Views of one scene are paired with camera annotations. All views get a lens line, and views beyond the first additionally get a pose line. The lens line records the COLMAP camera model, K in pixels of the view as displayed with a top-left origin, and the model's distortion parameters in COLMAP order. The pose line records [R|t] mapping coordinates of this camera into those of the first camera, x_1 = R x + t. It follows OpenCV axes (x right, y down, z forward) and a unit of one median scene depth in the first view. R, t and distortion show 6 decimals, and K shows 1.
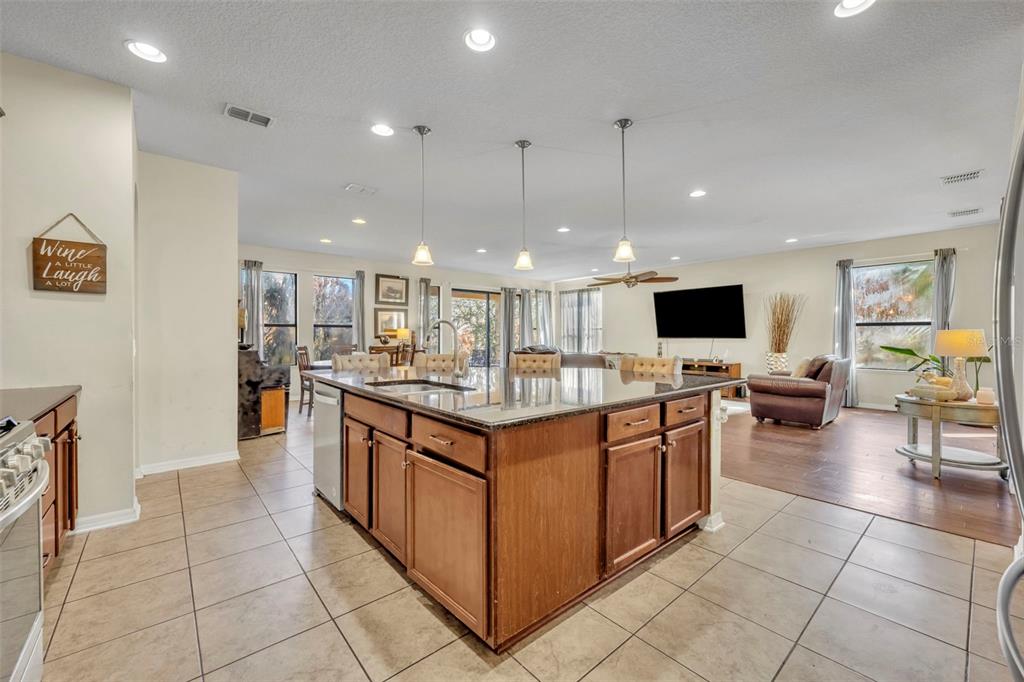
lens RADIAL K [[407.7, 0, 512.0], [0, 407.7, 341.0], [0, 0, 1]] dist [0.001274, 0.000007]
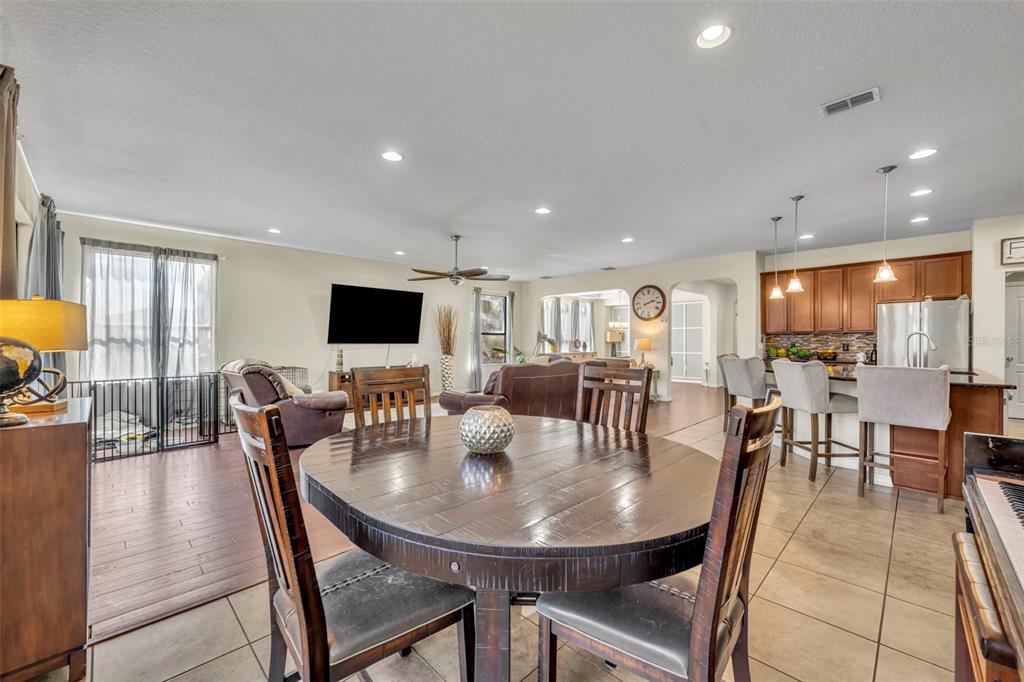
lens RADIAL K [[407.7, 0, 512.0], [0, 407.7, 341.0], [0, 0, 1]] dist [0.001274, 0.000007]
pose [[-0.082629, 0.000484, 0.996580, -0.512134], [0.010321, 0.999947, 0.000370, -0.010997], [-0.996527, 0.010316, -0.082630, 0.854313]]
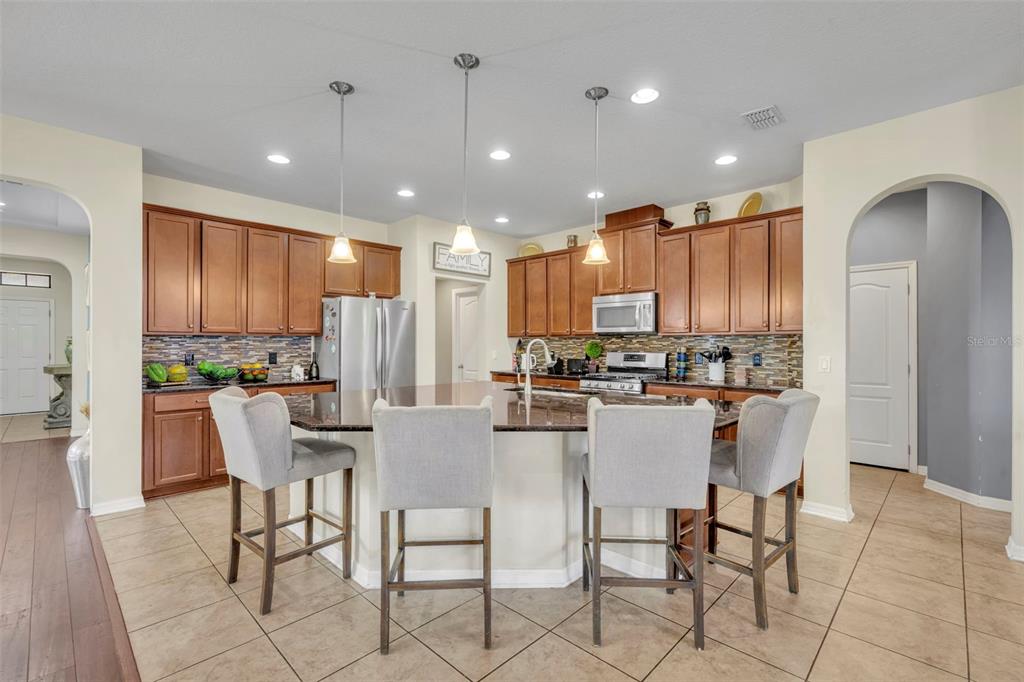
lens RADIAL K [[452.8, 0, 512.0], [0, 452.8, 341.0], [0, 0, 1]] dist [0.000283, 0.000037]
pose [[-0.995738, -0.001716, -0.092214, 0.009402], [-0.002218, 0.999983, 0.005341, -0.017060], [0.092203, 0.005523, -0.995725, 0.723580]]
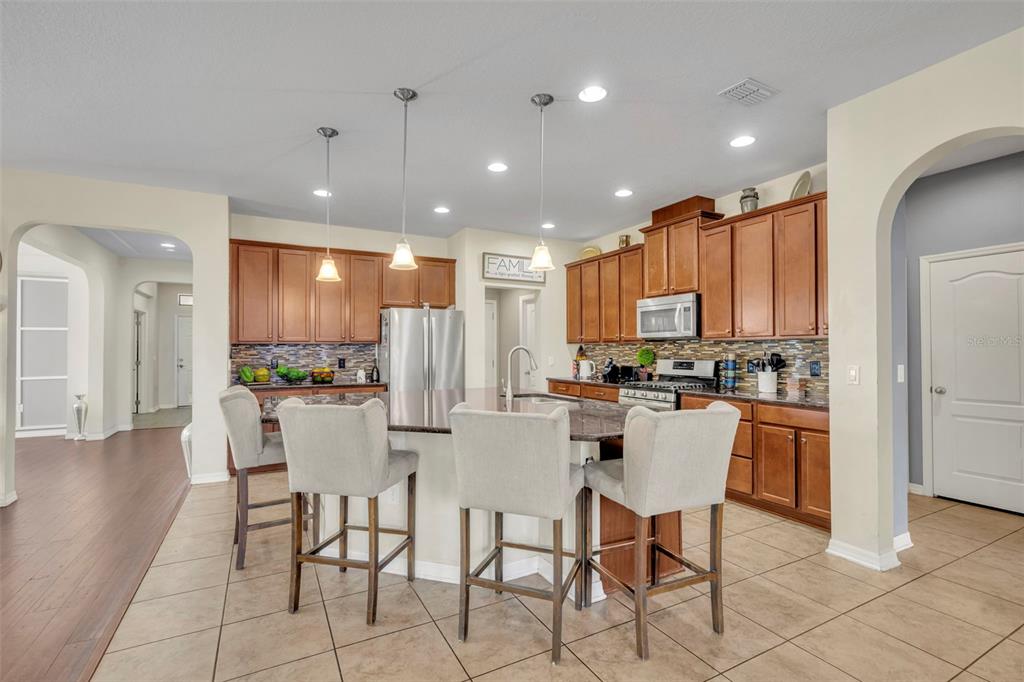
lens RADIAL K [[466.8, 0, 512.0], [0, 466.8, 341.0], [0, 0, 1]] dist [0.000597, -0.000330]
pose [[-0.976132, 0.005193, 0.217116, -0.138310], [0.003626, 0.999964, -0.007614, -0.017848], [-0.217148, -0.006645, -0.976116, 0.736076]]
